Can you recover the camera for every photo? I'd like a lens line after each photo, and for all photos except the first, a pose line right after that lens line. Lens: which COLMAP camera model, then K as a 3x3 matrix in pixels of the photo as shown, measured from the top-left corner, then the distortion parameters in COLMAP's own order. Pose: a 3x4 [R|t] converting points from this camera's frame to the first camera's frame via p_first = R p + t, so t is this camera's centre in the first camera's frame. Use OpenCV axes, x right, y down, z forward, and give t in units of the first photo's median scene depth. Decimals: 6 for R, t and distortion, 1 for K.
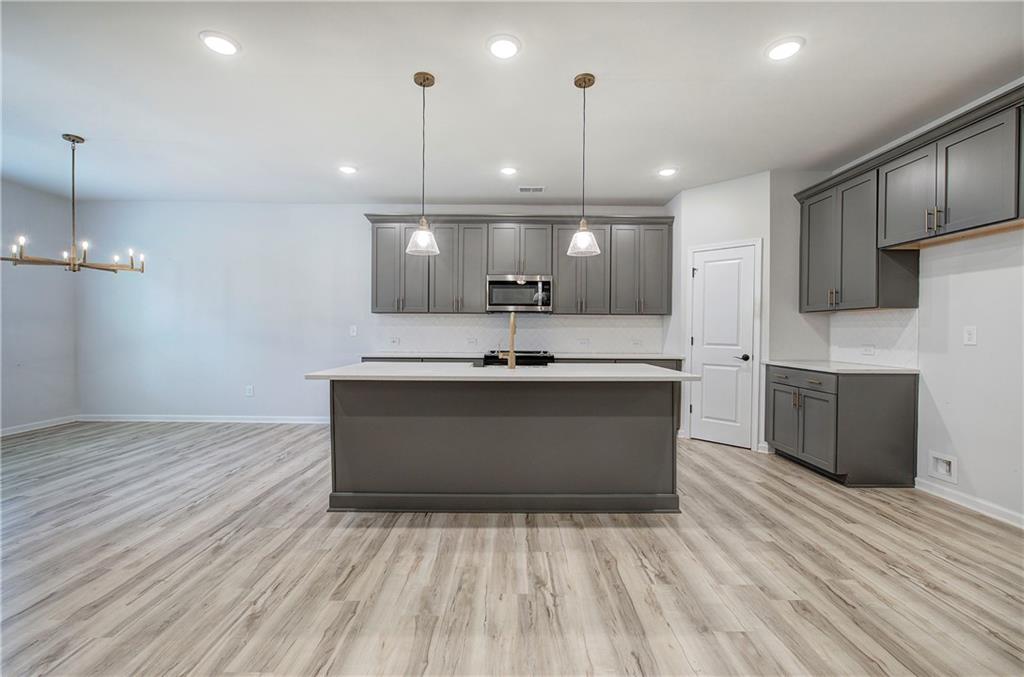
lens RADIAL K [[431.9, 0, 514.8], [0, 431.9, 337.5], [0, 0, 1]] dist [-0.001580, -0.000081]
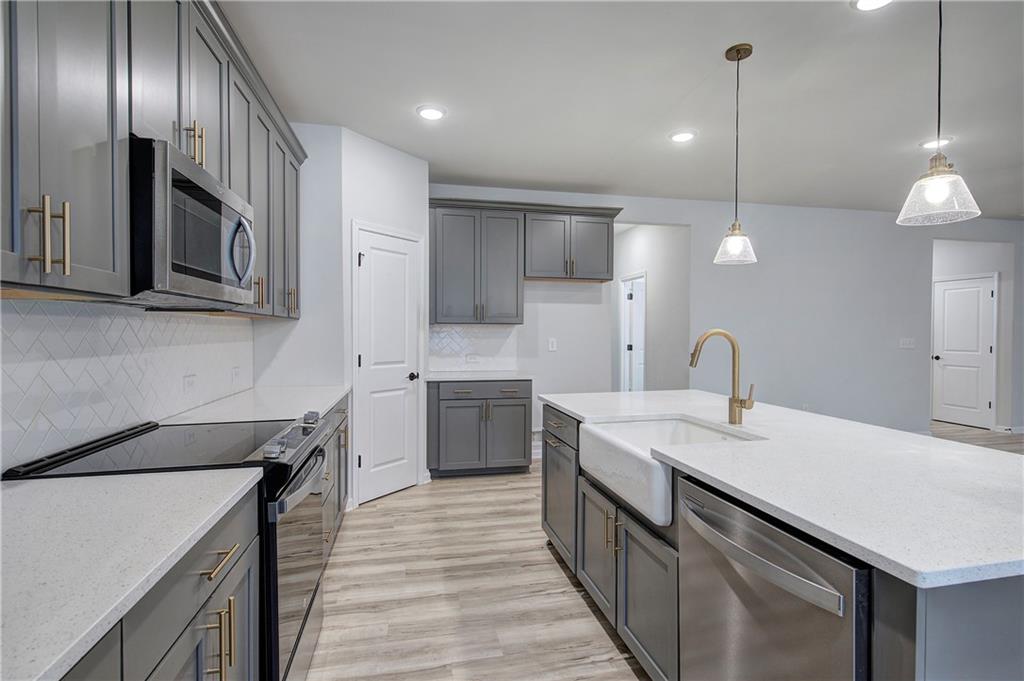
lens RADIAL K [[492.0, 0, 512.0], [0, 492.0, 340.5], [0, 0, 1]] dist [-0.000975, -0.000092]
pose [[-0.202005, -0.019694, 0.979186, -0.555609], [0.013043, 0.999655, 0.022797, -0.054126], [-0.979298, 0.017376, -0.201679, 1.326852]]
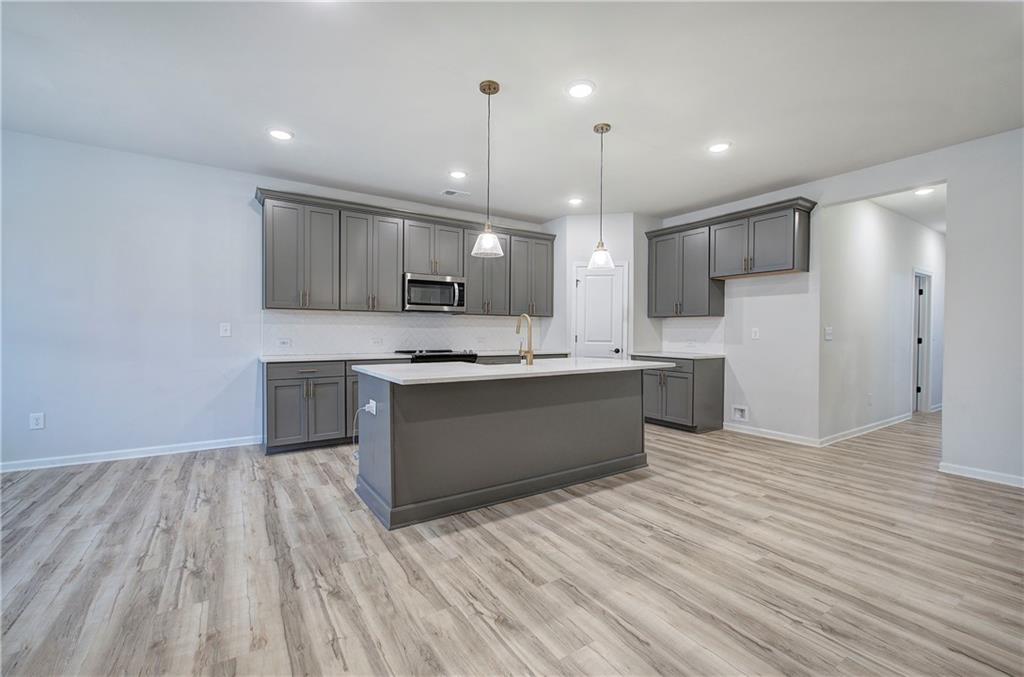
lens RADIAL K [[431.9, 0, 514.8], [0, 431.9, 337.5], [0, 0, 1]] dist [-0.001580, -0.000081]
pose [[0.838374, -0.009147, 0.545018, -0.592907], [0.006578, 0.999956, 0.006663, -0.006033], [-0.545055, -0.002001, 0.838398, 0.080239]]
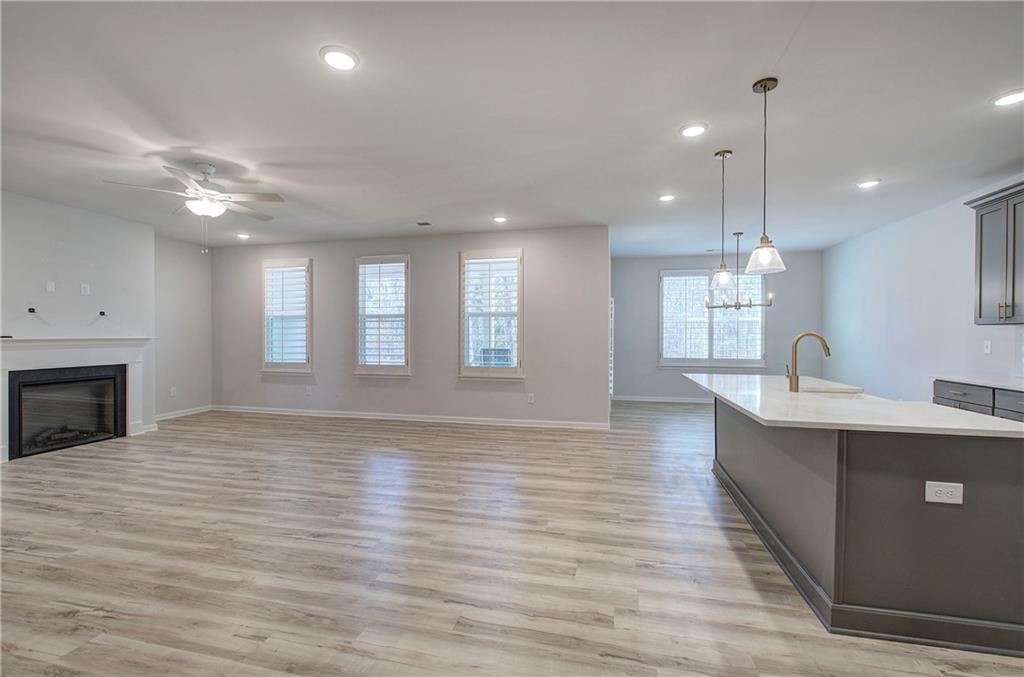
lens RADIAL K [[431.9, 0, 514.8], [0, 431.9, 337.5], [0, 0, 1]] dist [-0.001580, -0.000081]
pose [[-0.227873, 0.000494, -0.973691, 0.972335], [-0.015874, 0.999865, 0.004222, -0.038448], [0.973562, 0.016418, -0.227834, 0.567295]]
